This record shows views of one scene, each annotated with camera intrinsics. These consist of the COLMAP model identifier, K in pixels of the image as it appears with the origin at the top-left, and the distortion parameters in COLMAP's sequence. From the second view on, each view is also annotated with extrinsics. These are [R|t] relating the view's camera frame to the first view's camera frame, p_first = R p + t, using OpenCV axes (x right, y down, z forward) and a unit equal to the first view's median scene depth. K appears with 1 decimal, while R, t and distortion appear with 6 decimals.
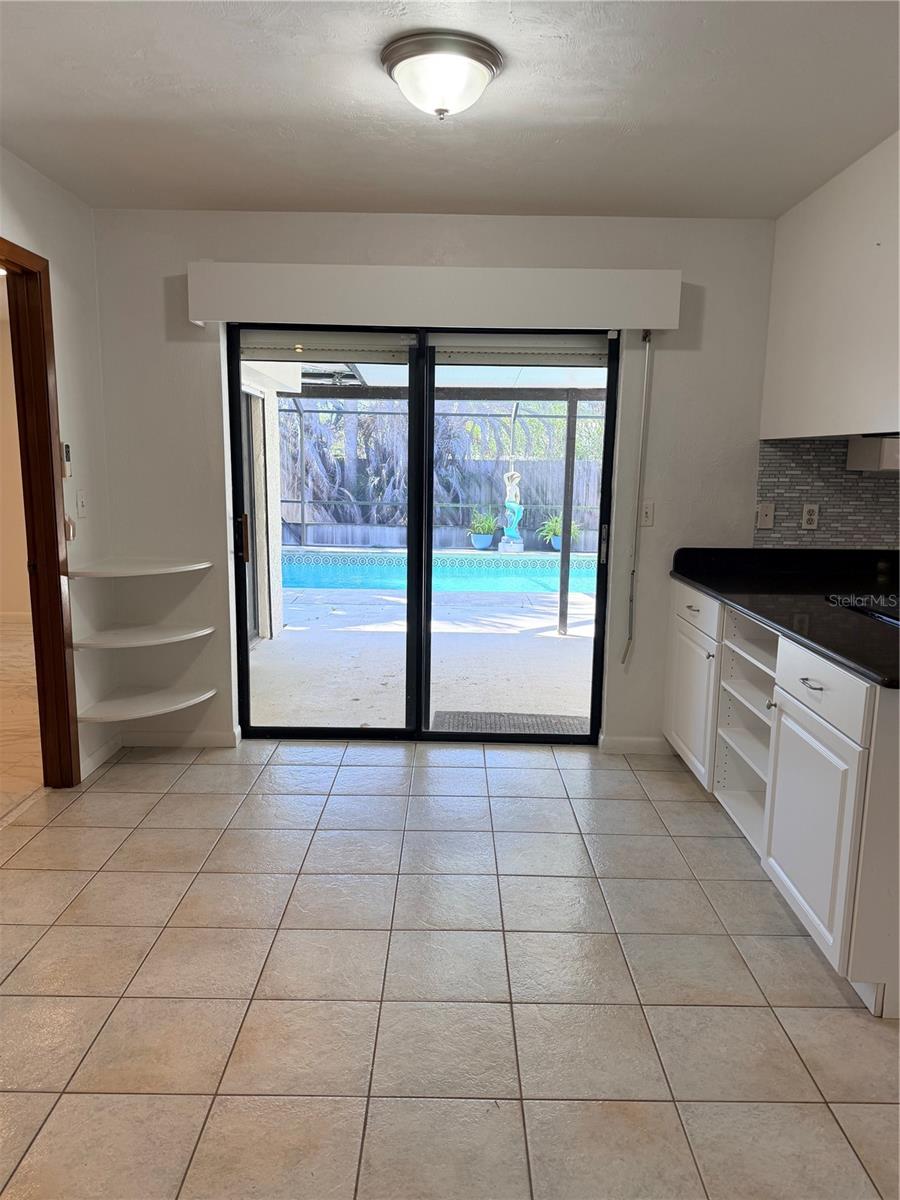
lens RADIAL K [[830.7, 0, 450.0], [0, 830.7, 600.0], [0, 0, 1]] dist [0.190792, -0.359593]
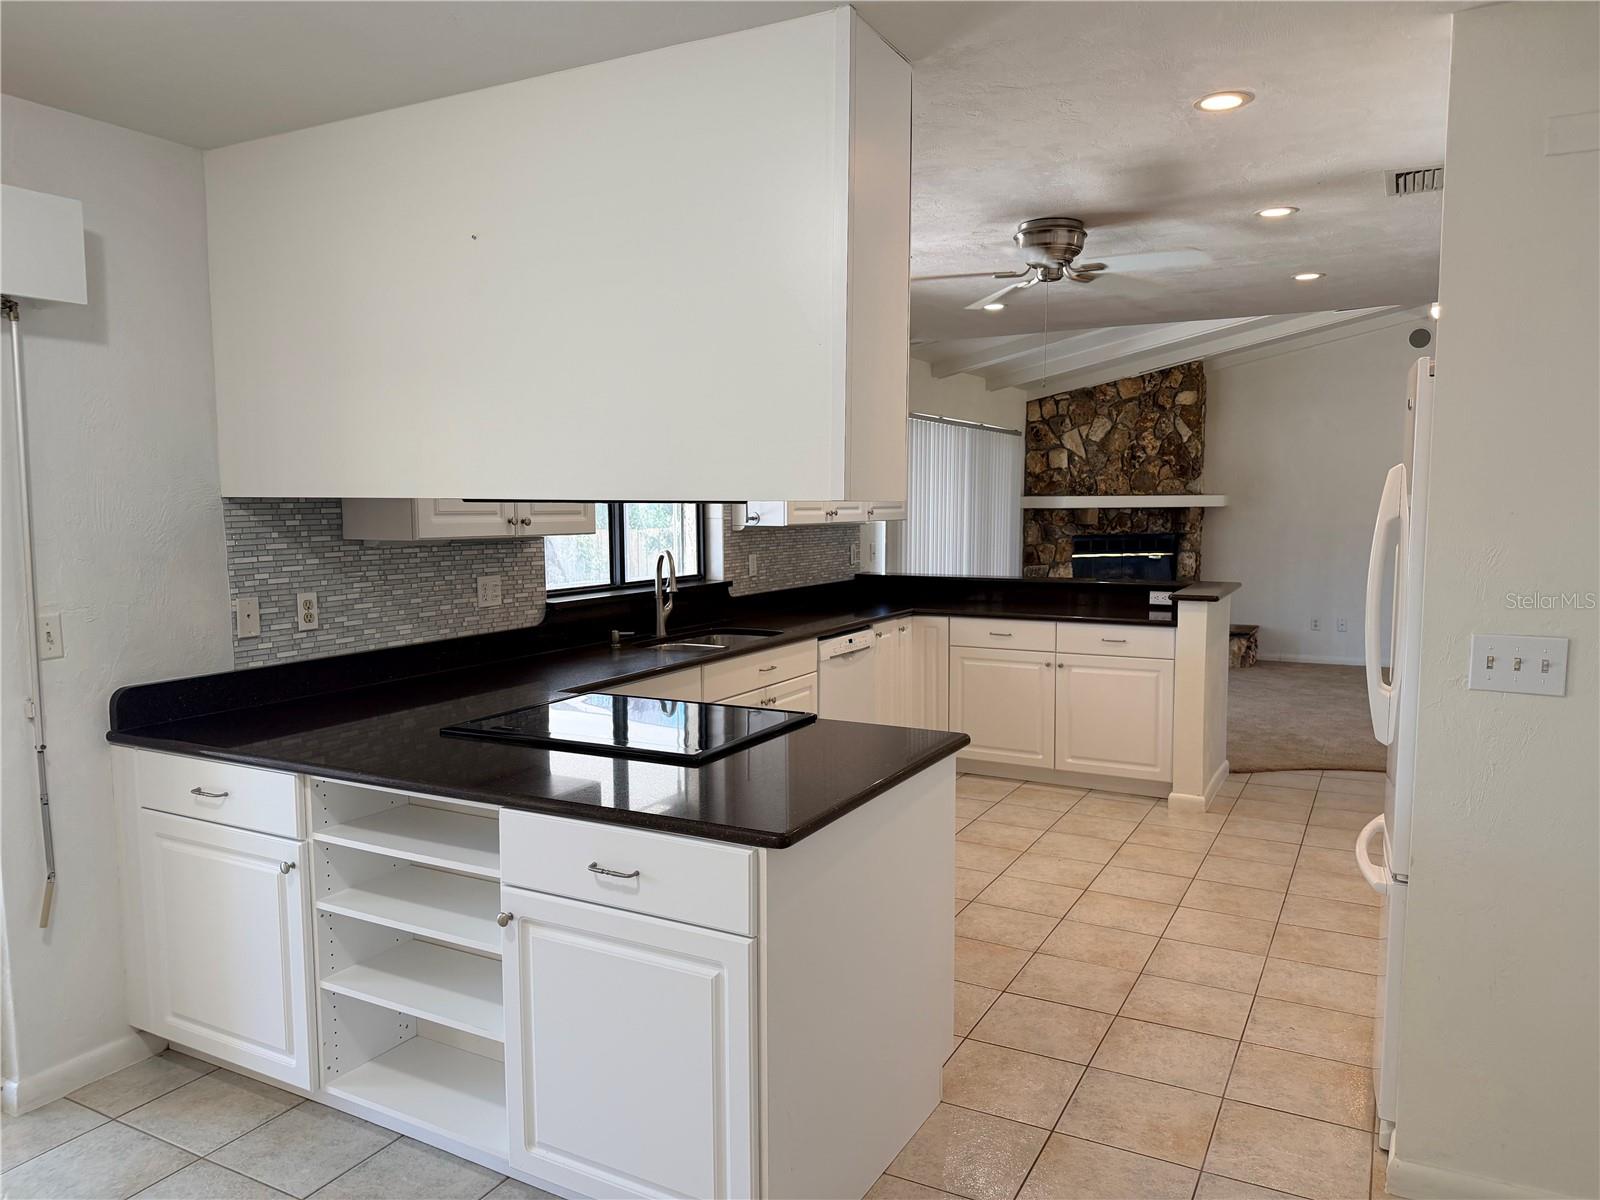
lens RADIAL K [[1107.6, 0, 800.1], [0, 1107.6, 605.8], [0, 0, 1]] dist [0.190792, -0.359593]
pose [[0.470205, -0.102436, 0.876592, -0.169679], [0.154323, 0.987482, 0.032615, -0.072273], [-0.868960, 0.119943, 0.480128, 0.245654]]
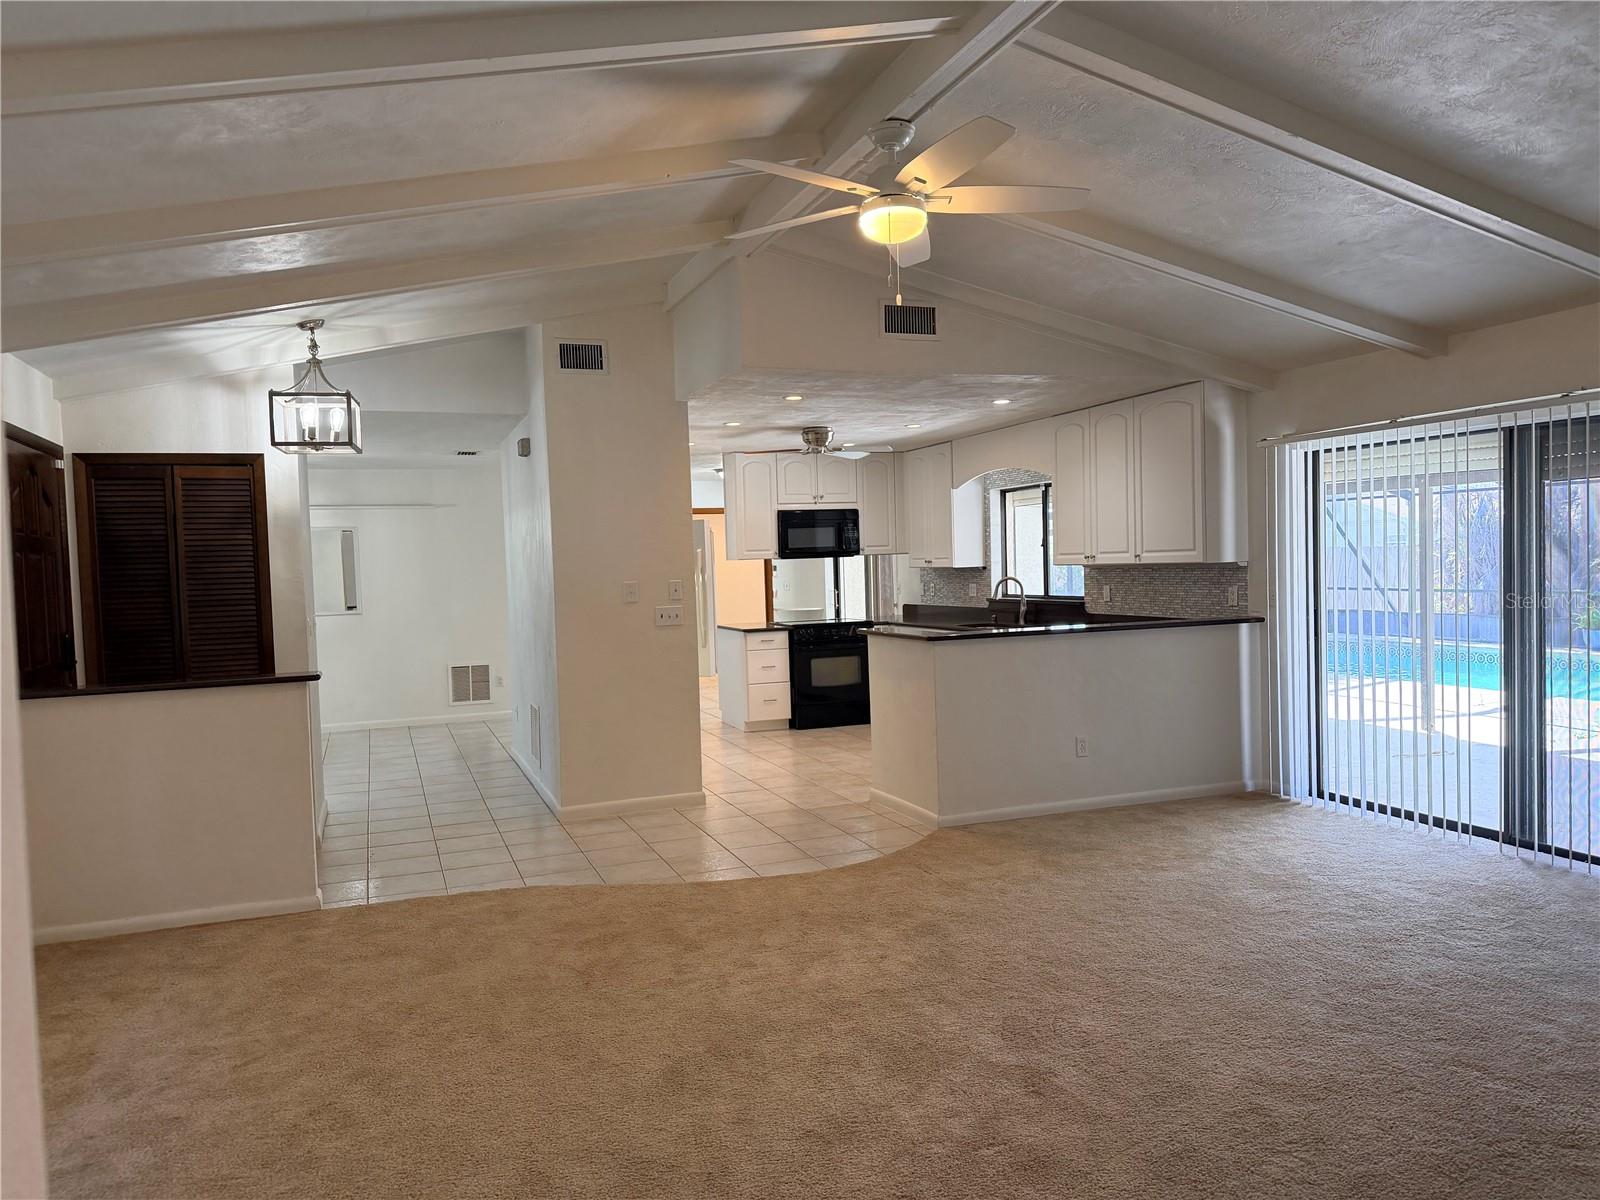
lens RADIAL K [[1107.6, 0, 800.1], [0, 1107.6, 605.8], [0, 0, 1]] dist [0.190792, -0.359593]
pose [[0.357406, 0.009198, -0.933904, 2.326701], [-0.117885, 0.992398, -0.035341, 0.049539], [0.926479, 0.122724, 0.355773, -0.158108]]
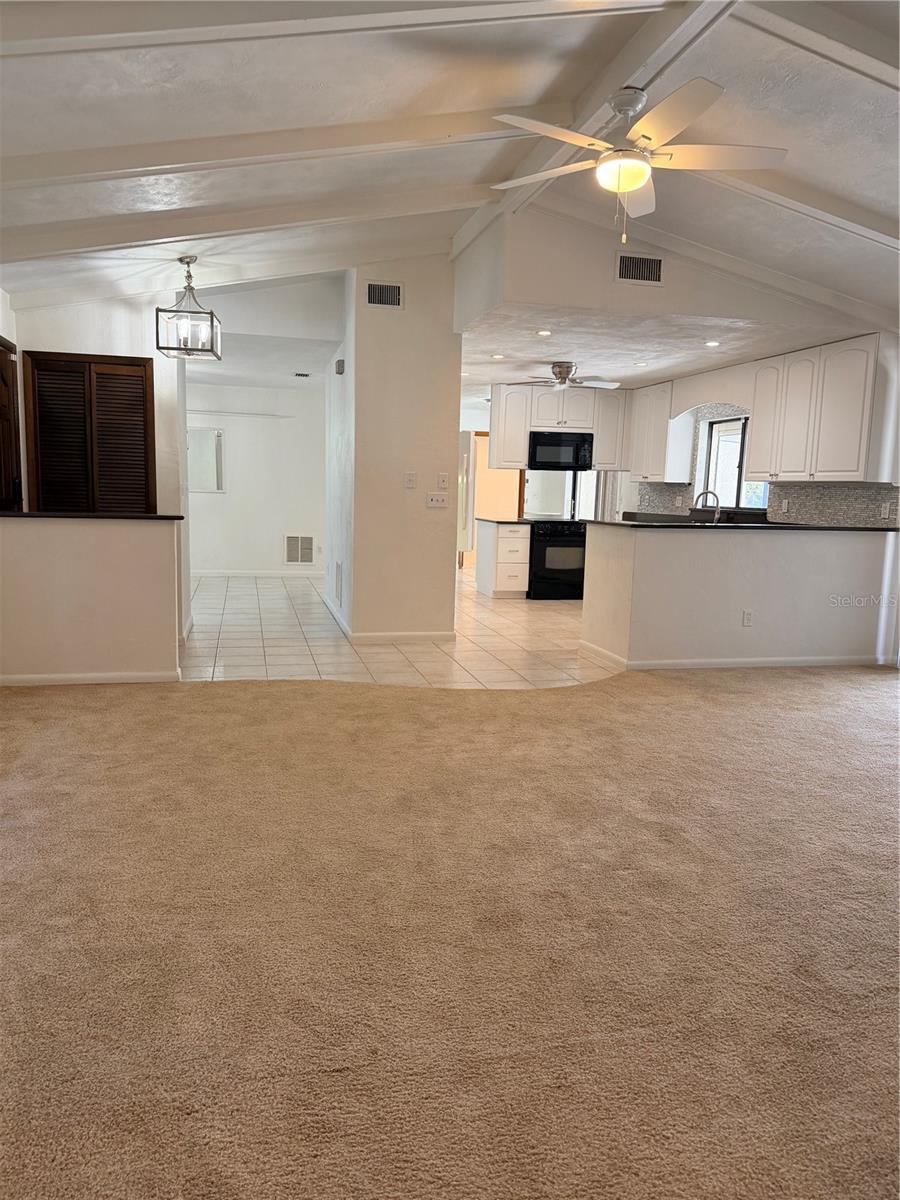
lens RADIAL K [[830.7, 0, 450.0], [0, 830.7, 600.0], [0, 0, 1]] dist [0.190792, -0.359593]
pose [[0.240086, 0.120920, -0.963191, 2.337617], [-0.185133, 0.979704, 0.076847, 0.086294], [0.952935, 0.159868, 0.257600, -0.125169]]
